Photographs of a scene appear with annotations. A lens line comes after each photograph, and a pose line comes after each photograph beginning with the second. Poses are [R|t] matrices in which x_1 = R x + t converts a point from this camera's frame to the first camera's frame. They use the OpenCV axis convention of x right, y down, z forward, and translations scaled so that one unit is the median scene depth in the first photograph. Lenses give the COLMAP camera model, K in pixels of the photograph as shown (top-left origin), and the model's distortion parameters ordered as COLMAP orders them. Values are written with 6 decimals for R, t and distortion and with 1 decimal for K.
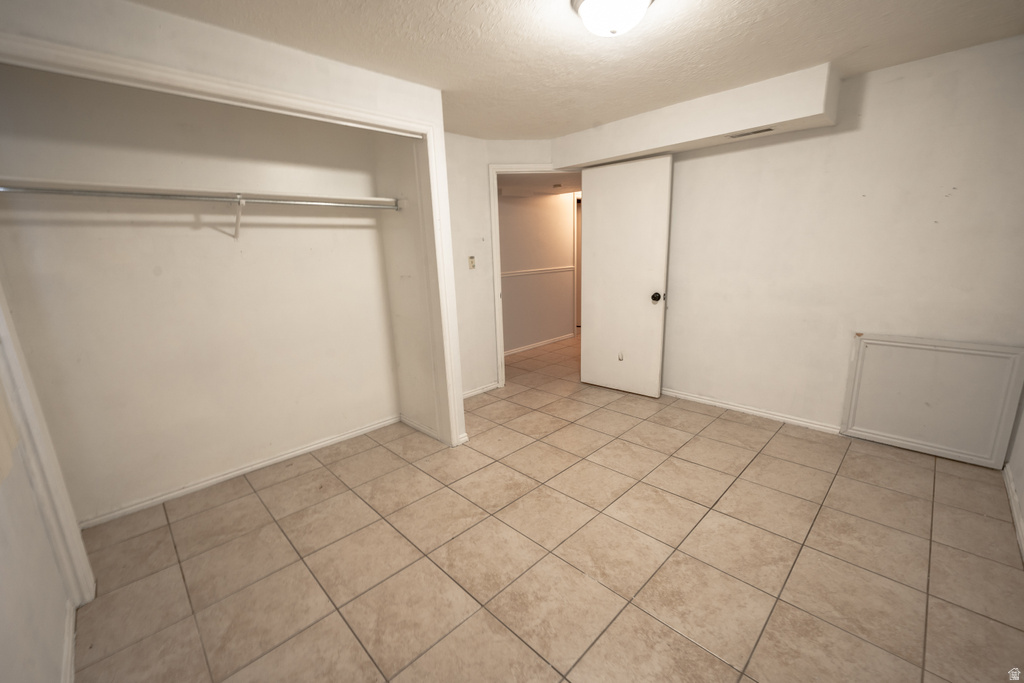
lens RADIAL K [[420.0, 0, 514.9], [0, 420.0, 342.4], [0, 0, 1]] dist [-0.002230, -0.000105]
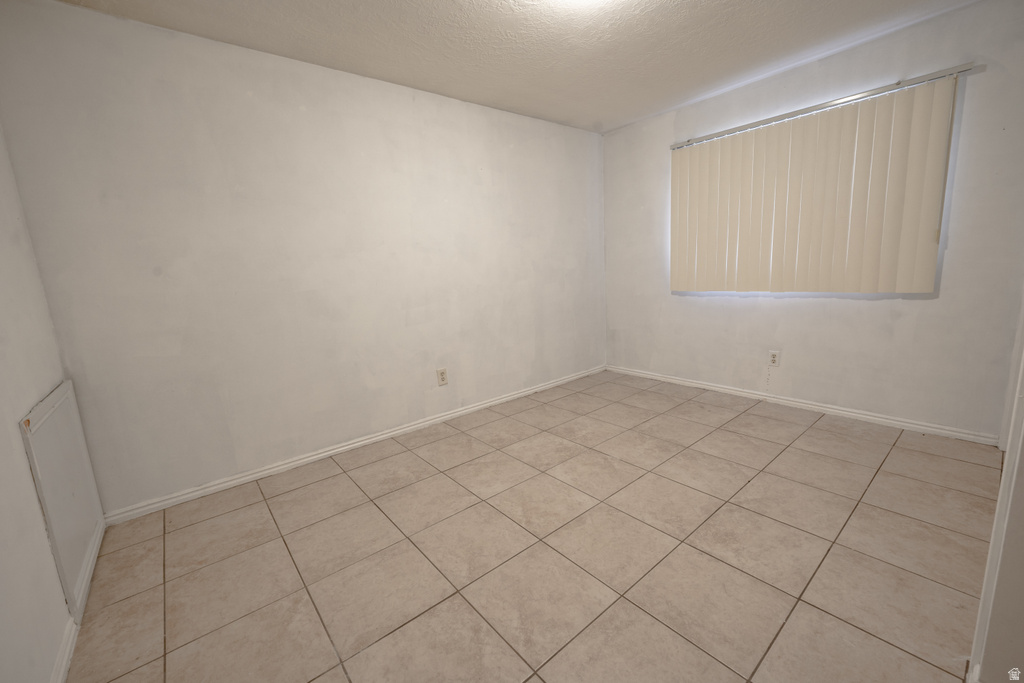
lens RADIAL K [[420.0, 0, 514.9], [0, 420.0, 342.4], [0, 0, 1]] dist [-0.002230, -0.000105]
pose [[-0.993004, 0.071606, 0.093890, 0.284855], [0.102259, 0.919079, 0.380574, -0.282244], [-0.059041, 0.387512, -0.919972, 1.734209]]
